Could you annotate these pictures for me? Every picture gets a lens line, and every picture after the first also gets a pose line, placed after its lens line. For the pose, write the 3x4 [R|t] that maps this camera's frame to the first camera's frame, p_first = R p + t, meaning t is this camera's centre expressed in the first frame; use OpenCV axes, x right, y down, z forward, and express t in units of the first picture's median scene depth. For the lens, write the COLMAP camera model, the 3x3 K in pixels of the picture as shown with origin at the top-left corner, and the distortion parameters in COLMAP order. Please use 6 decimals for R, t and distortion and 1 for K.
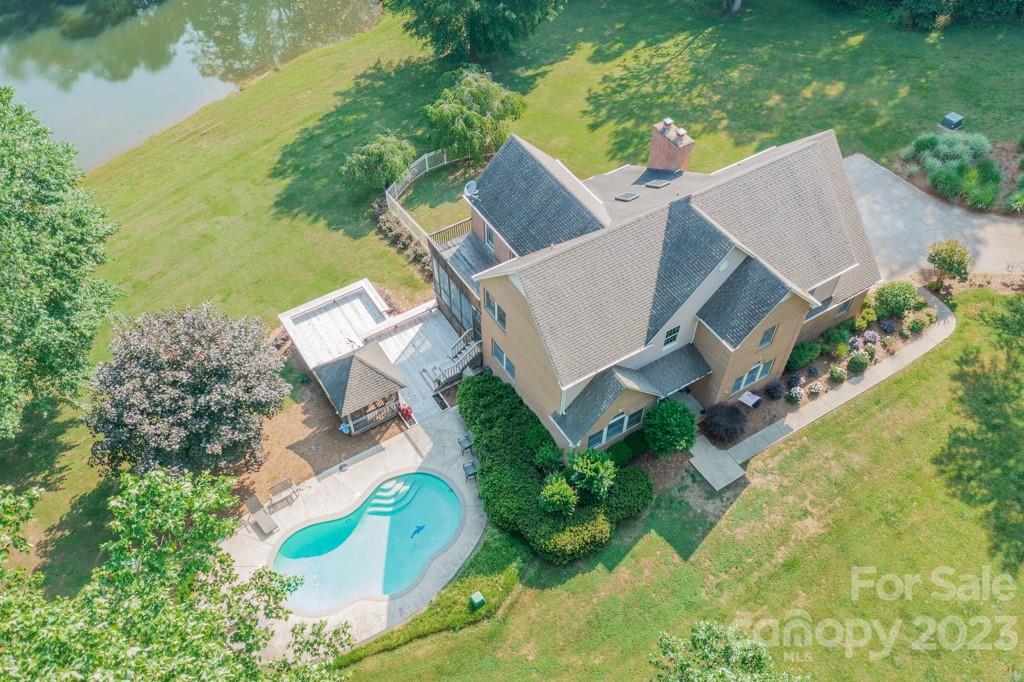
lens RADIAL K [[807.0, 0, 507.2], [0, 807.0, 341.0], [0, 0, 1]] dist [-0.015404, 0.010355]
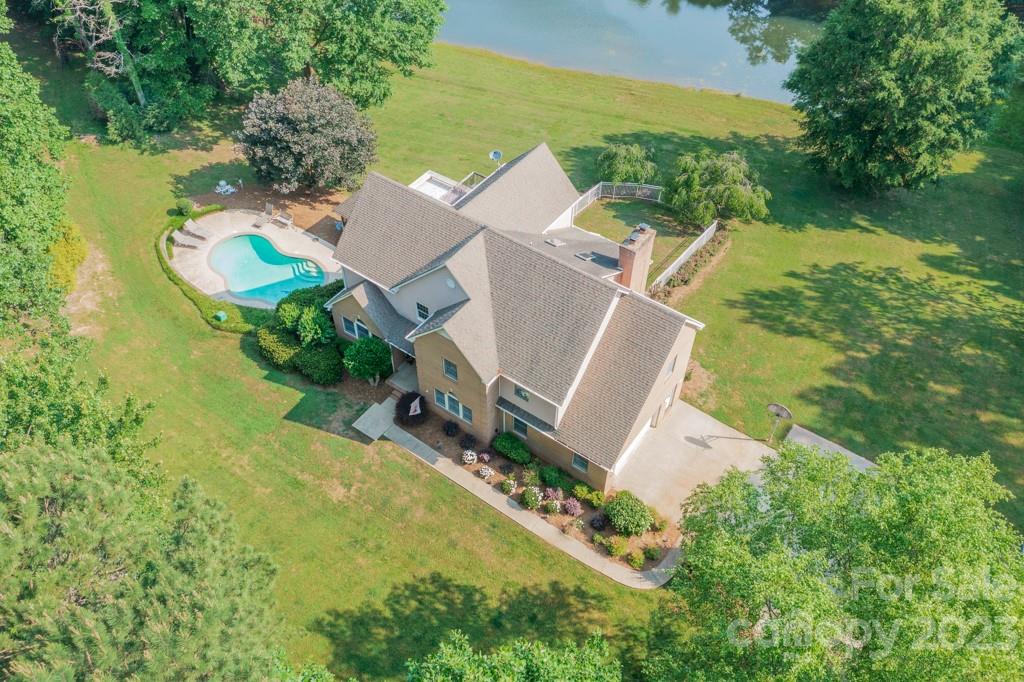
lens RADIAL K [[807.0, 0, 503.4], [0, 807.0, 343.8], [0, 0, 1]] dist [-0.015404, 0.010355]
pose [[0.380280, 0.683970, -0.622553, 0.912395], [-0.707581, 0.648621, 0.280392, -0.350146], [0.595581, 0.333879, 0.730622, 0.199249]]
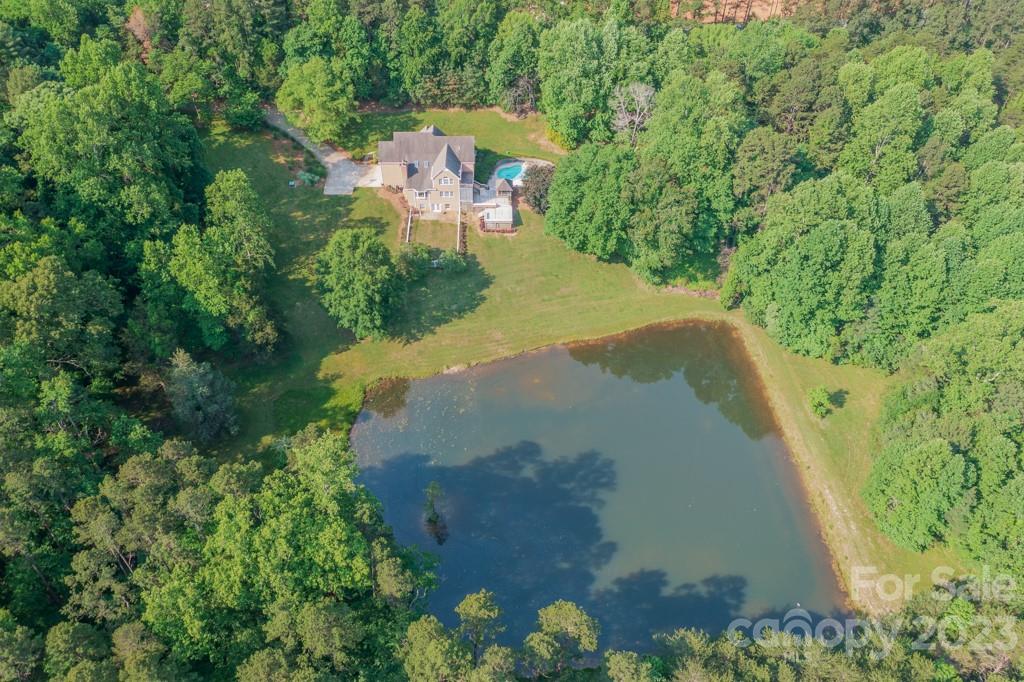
lens RADIAL K [[807.0, 0, 504.1], [0, 807.0, 340.2], [0, 0, 1]] dist [-0.015404, 0.010355]
pose [[-0.855066, -0.381734, 0.350914, -1.887924], [0.393105, -0.035924, 0.918792, -3.688098], [-0.338128, 0.923574, 0.180779, 0.963435]]
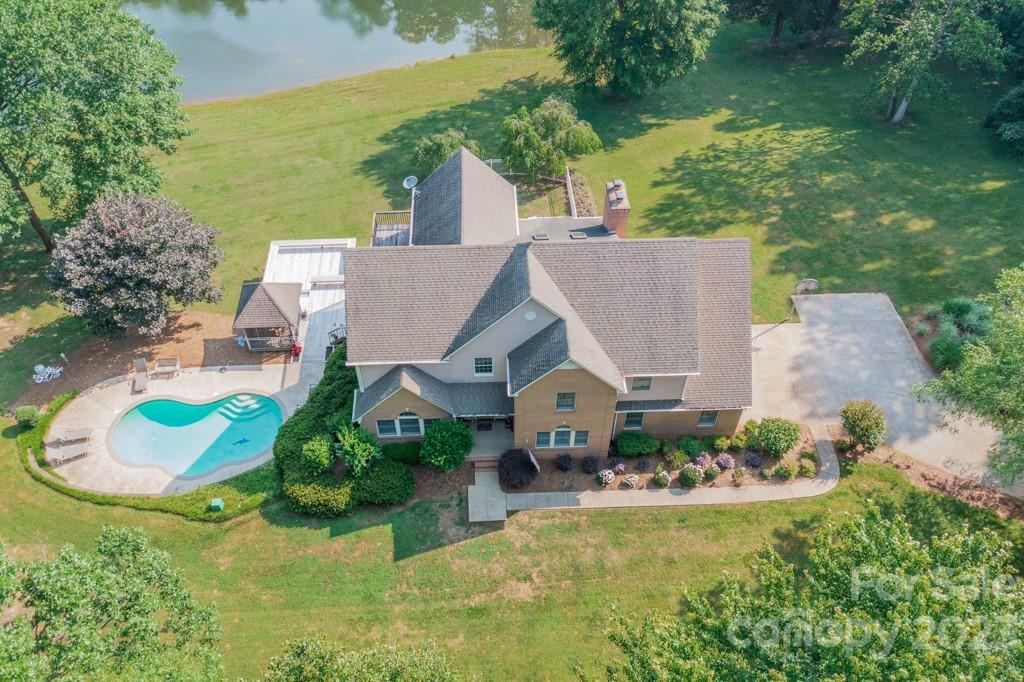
lens RADIAL K [[807.0, 0, 508.9], [0, 807.0, 344.6], [0, 0, 1]] dist [-0.015404, 0.010355]
pose [[0.873068, 0.365885, -0.322305, 0.501987], [-0.374032, 0.926607, 0.038709, -0.074827], [0.312813, 0.086757, 0.945844, 0.018744]]
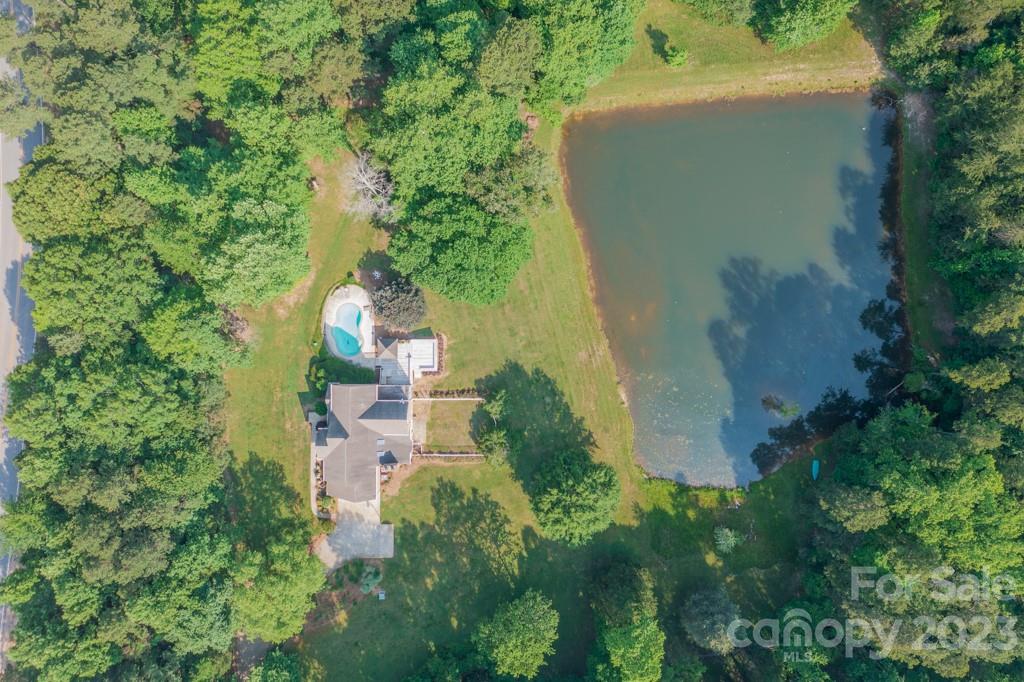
lens RADIAL K [[807.0, 0, 514.9], [0, 807.0, 346.6], [0, 0, 1]] dist [-0.015404, 0.010355]
pose [[-0.531683, 0.846679, 0.021191, -0.544240], [-0.651508, -0.424853, 0.628520, -2.452293], [0.541157, 0.320367, 0.777505, -1.386704]]
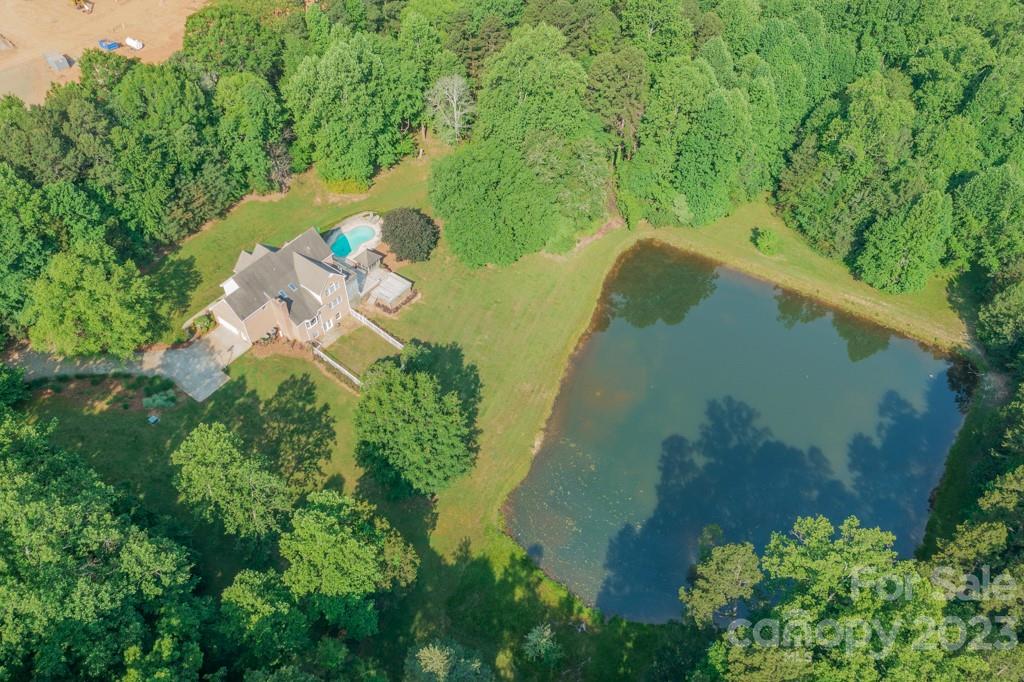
lens RADIAL K [[807.0, 0, 510.6], [0, 807.0, 342.7], [0, 0, 1]] dist [-0.015404, 0.010355]
pose [[-0.930477, 0.272185, -0.245210, 0.188773], [-0.280242, -0.097714, 0.954943, -3.387487], [0.235961, 0.957271, 0.167198, 0.895378]]
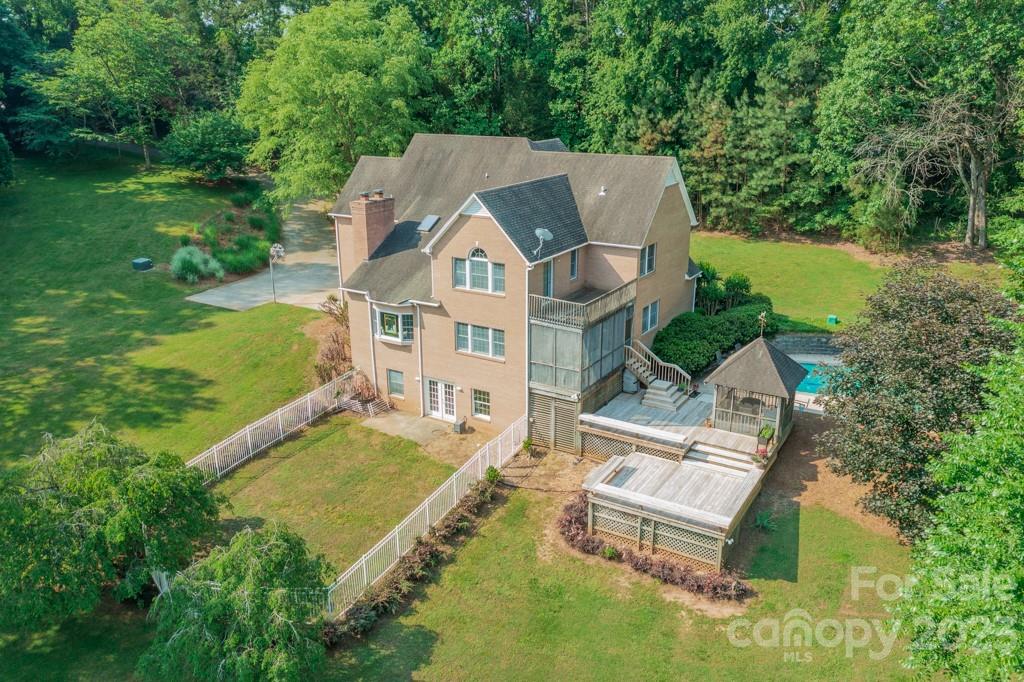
lens RADIAL K [[807.0, 0, 516.6], [0, 807.0, 342.0], [0, 0, 1]] dist [-0.015404, 0.010355]
pose [[-0.458365, -0.276054, 0.844805, -0.762269], [0.678920, 0.504669, 0.533270, -0.592524], [-0.573558, 0.817987, -0.043904, 1.129360]]
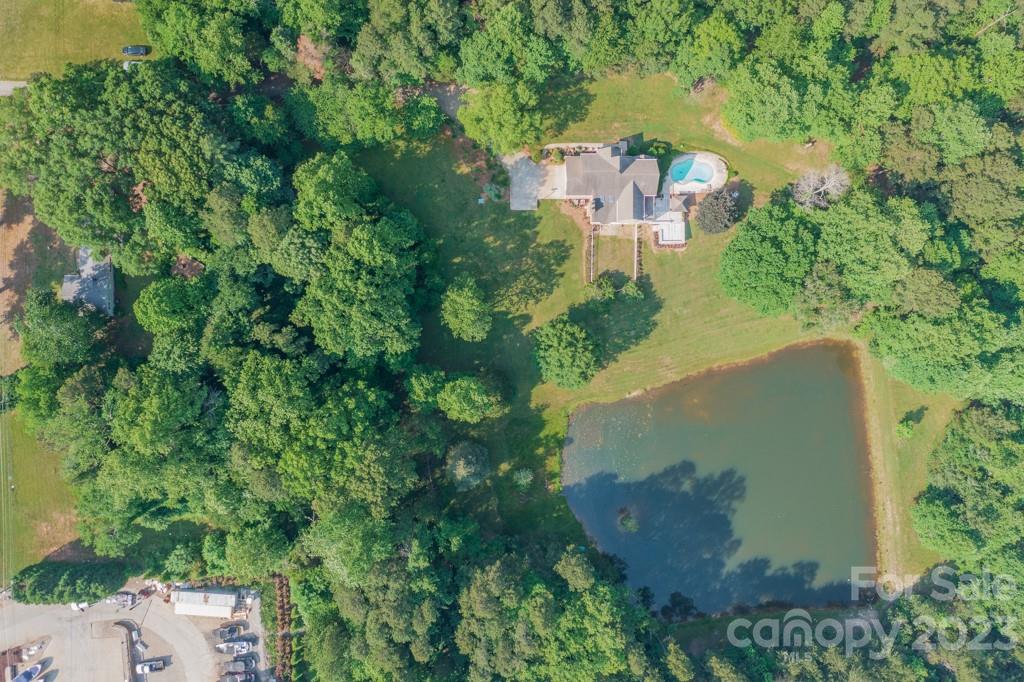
lens RADIAL K [[807.0, 0, 499.2], [0, 807.0, 350.6], [0, 0, 1]] dist [-0.015404, 0.010355]
pose [[-0.855258, -0.518076, -0.011456, 0.288881], [0.395697, -0.667186, 0.631099, -3.580134], [-0.334601, 0.535220, 0.775617, -1.617429]]
